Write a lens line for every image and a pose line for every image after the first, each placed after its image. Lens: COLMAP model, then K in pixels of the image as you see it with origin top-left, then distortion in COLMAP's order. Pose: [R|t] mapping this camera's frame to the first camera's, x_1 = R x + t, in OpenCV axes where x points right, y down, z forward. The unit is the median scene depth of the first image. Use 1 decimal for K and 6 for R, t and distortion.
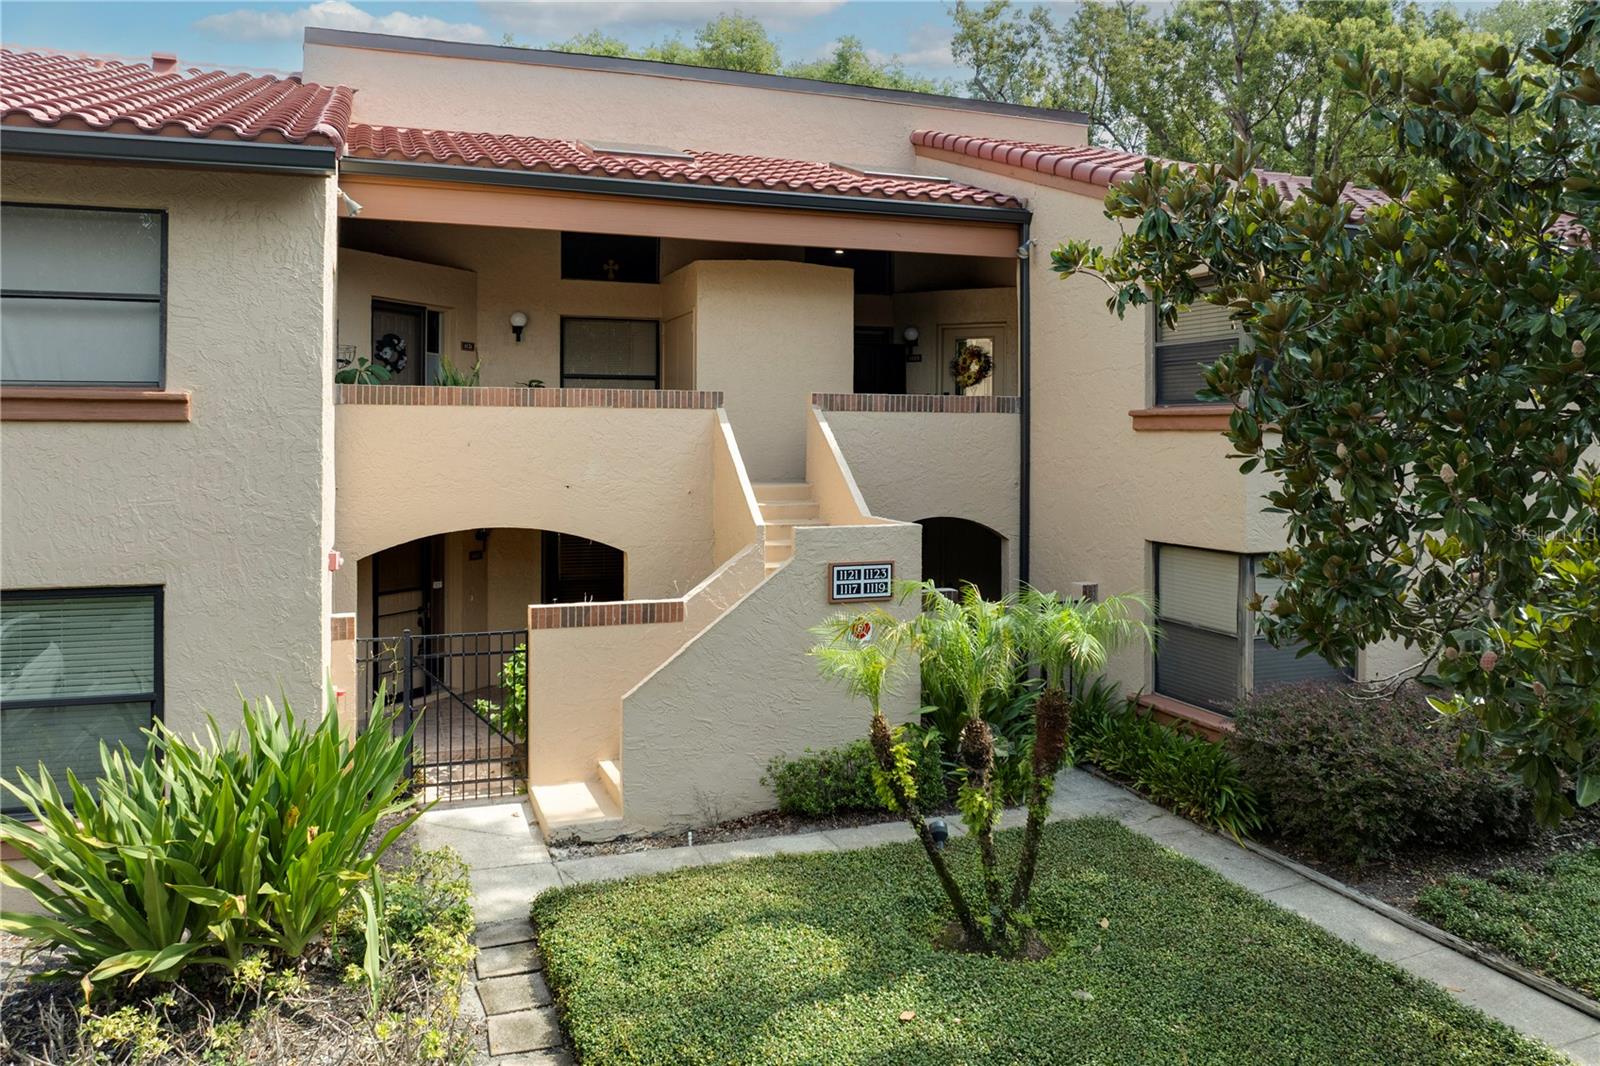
lens RADIAL K [[1164.8, 0, 799.8], [0, 1164.8, 497.5], [0, 0, 1]] dist [-0.030884, 0.002428]
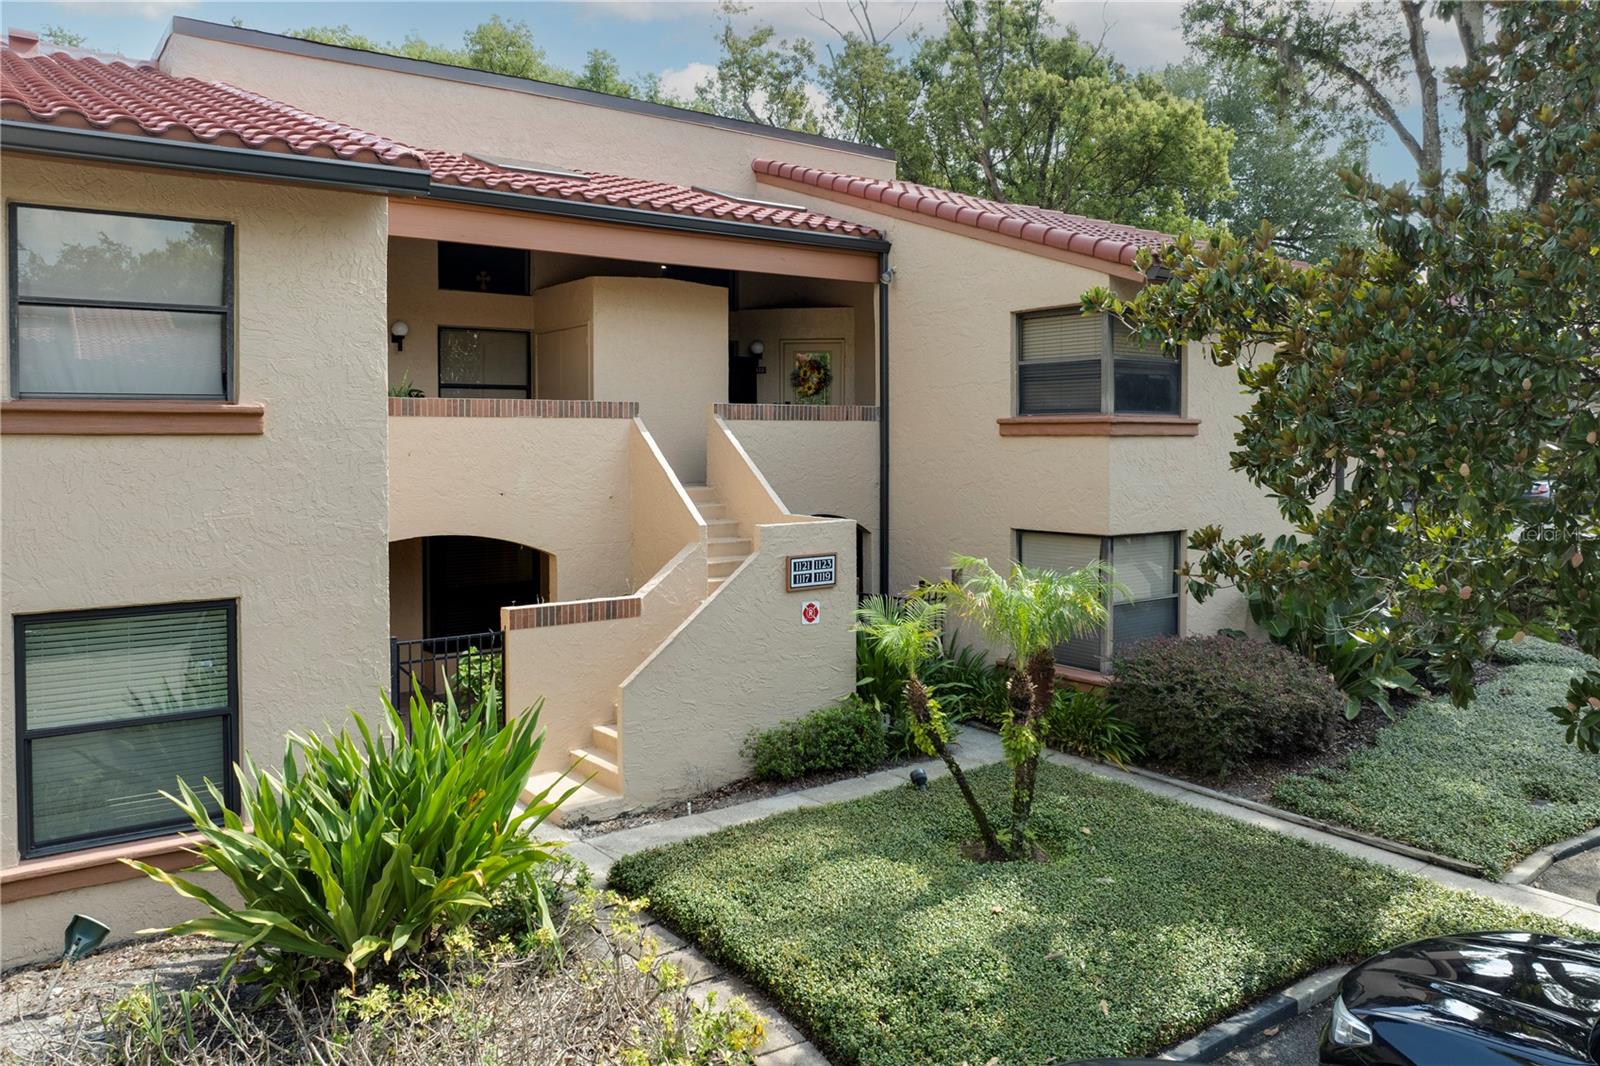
lens RADIAL K [[1156.6, 0, 800.0], [0, 1156.6, 533.0], [0, 0, 1]] dist [-0.020815, -0.000801]
pose [[0.956589, -0.031365, 0.289747, -0.270437], [0.023465, 0.999253, 0.030701, -0.000016], [-0.290493, -0.022569, 0.956611, -0.069076]]
